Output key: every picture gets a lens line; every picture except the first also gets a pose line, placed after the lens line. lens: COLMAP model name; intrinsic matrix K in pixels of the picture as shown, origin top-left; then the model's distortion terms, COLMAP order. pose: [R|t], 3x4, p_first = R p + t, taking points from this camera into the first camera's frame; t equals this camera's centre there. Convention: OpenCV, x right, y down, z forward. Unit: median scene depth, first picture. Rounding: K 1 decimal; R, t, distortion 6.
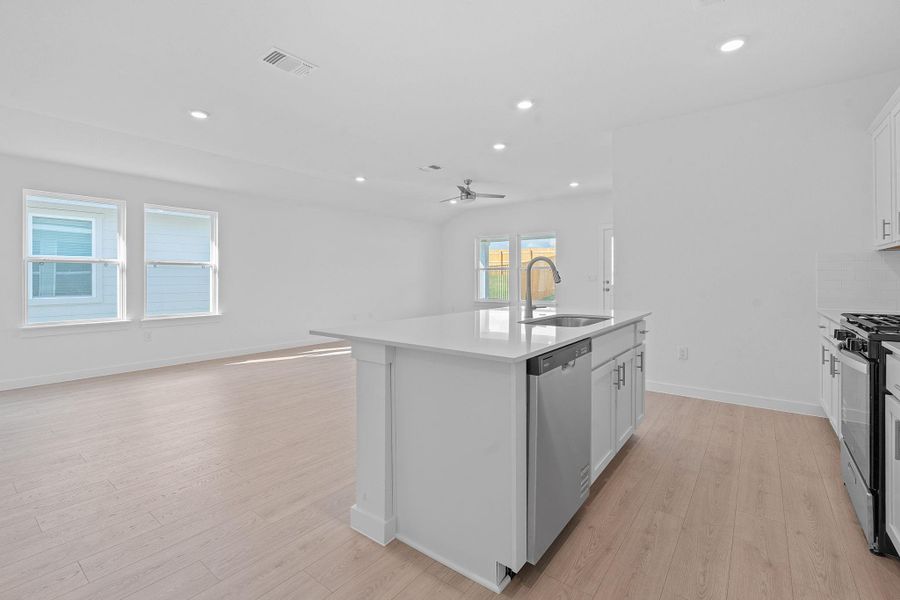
lens RADIAL K [[403.6, 0, 449.6], [0, 403.6, 277.6], [0, 0, 1]] dist [-0.004466, -0.000040]
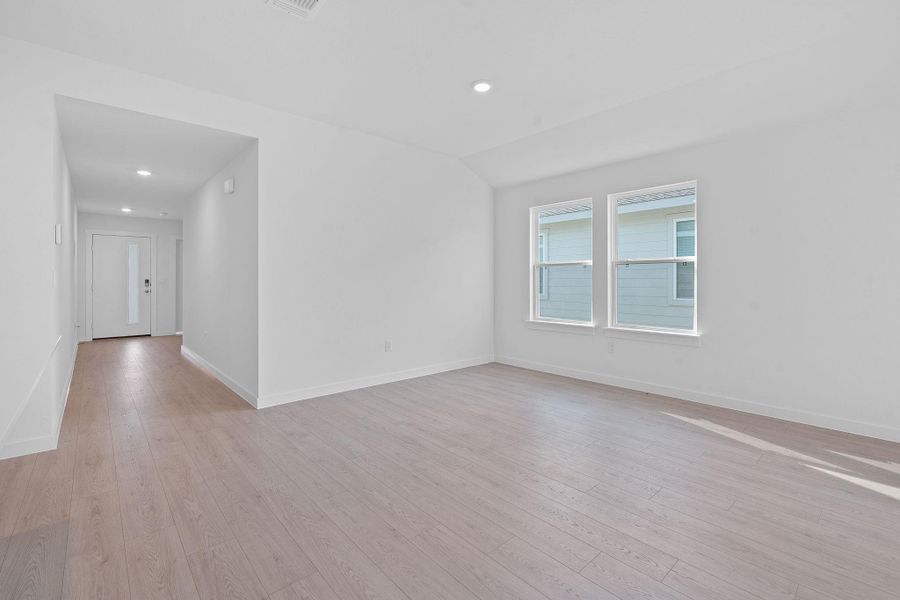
lens RADIAL K [[403.6, 0, 449.6], [0, 403.6, 277.6], [0, 0, 1]] dist [-0.004466, -0.000040]
pose [[-0.185349, -0.006001, -0.982654, 0.299329], [0.003023, 0.999973, -0.006677, 0.001005], [0.982668, -0.004208, -0.185326, 1.460230]]
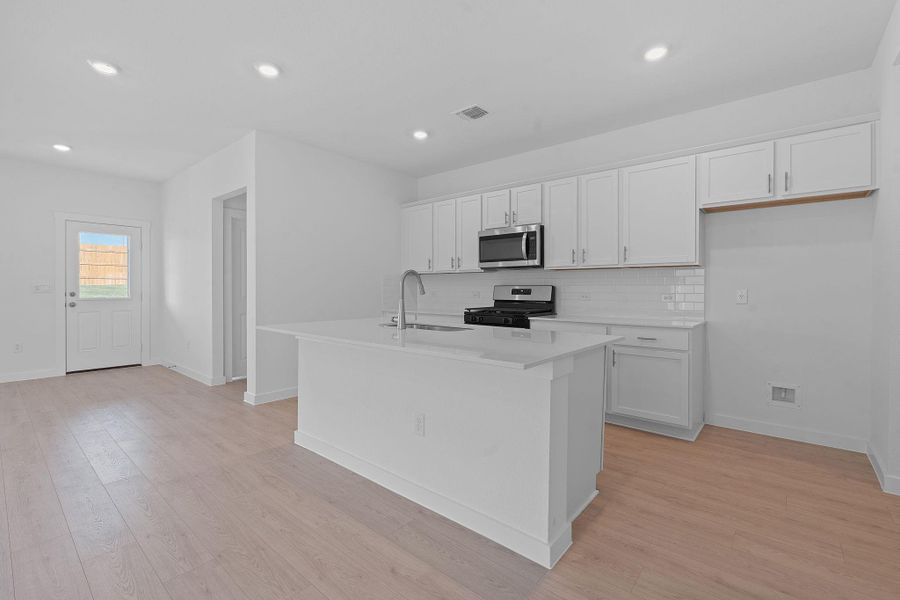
lens RADIAL K [[397.3, 0, 450.9], [0, 397.3, 290.9], [0, 0, 1]] dist [-0.008105, 0.000043]
pose [[0.045499, -0.001562, 0.998963, -0.730424], [-0.005229, 0.999985, 0.001802, 0.001267], [-0.998951, -0.005305, 0.045490, 0.764558]]
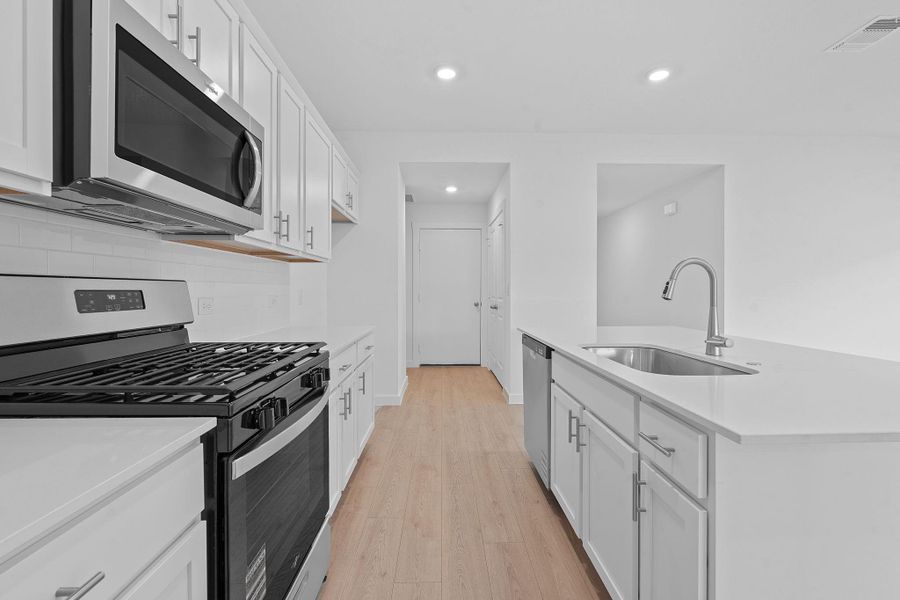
lens RADIAL K [[397.3, 0, 450.9], [0, 397.3, 290.9], [0, 0, 1]] dist [-0.008105, 0.000043]
pose [[-0.777110, 0.004919, -0.629345, 0.822490], [0.002707, 0.999986, 0.004473, -0.005184], [0.629359, 0.001772, -0.777113, 1.120424]]
